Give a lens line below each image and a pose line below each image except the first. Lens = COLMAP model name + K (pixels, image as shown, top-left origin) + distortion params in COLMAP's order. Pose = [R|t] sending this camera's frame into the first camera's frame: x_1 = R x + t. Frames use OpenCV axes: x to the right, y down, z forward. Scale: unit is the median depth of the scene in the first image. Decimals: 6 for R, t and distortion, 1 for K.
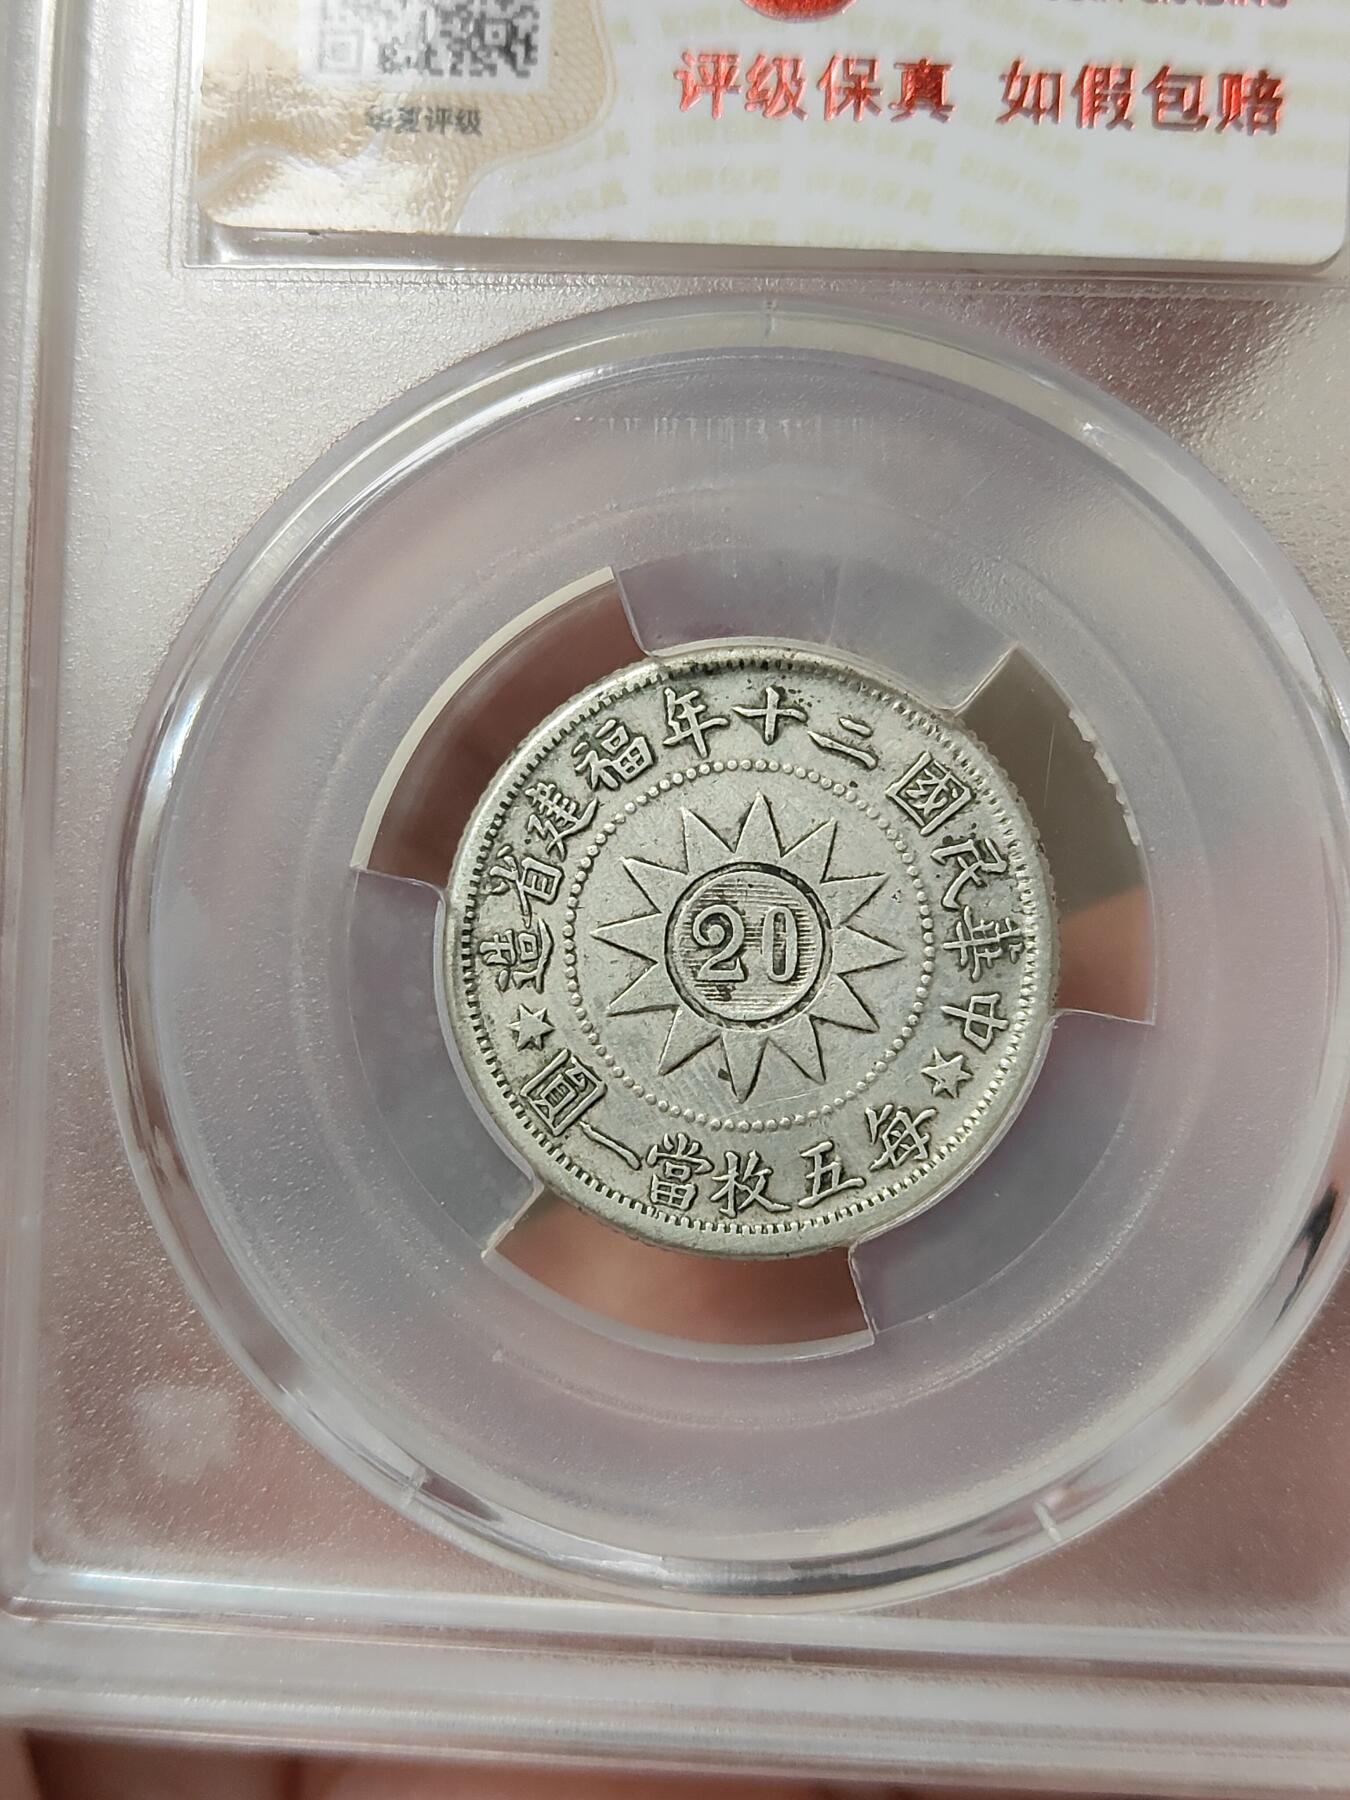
lens RADIAL K [[2674.3, 0, 682.6], [0, 2674.3, 892.5], [0, 0, 1]] dist [0.171154, -1.147541]
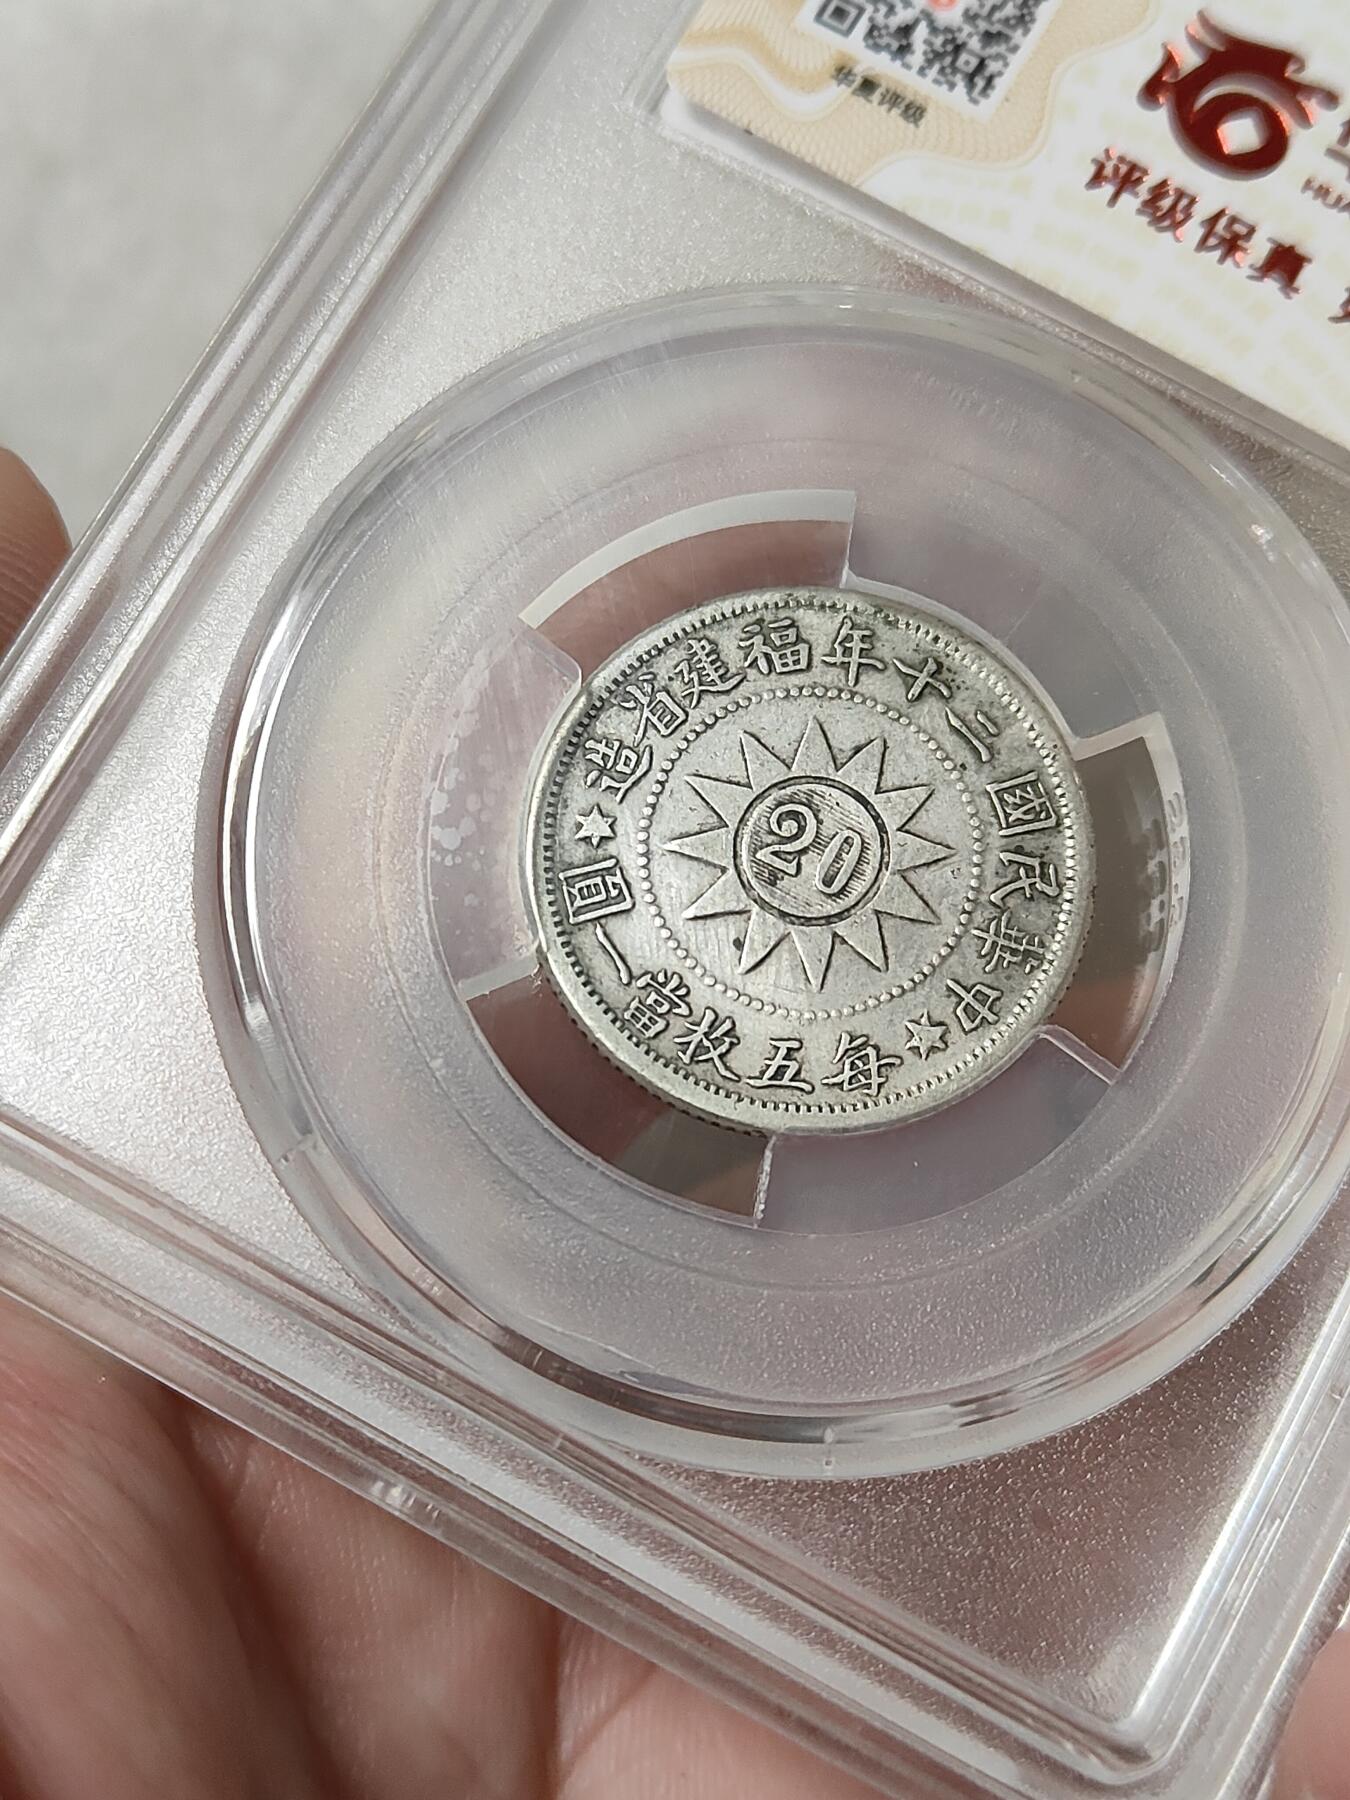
lens RADIAL K [[2674.3, 0, 682.6], [0, 2674.3, 892.5], [0, 0, 1]] dist [0.171154, -1.147541]
pose [[0.887327, 0.461117, -0.004737, -0.008677], [-0.452349, 0.868365, -0.203278, 0.276718], [-0.089621, 0.182517, 0.979110, -0.047550]]
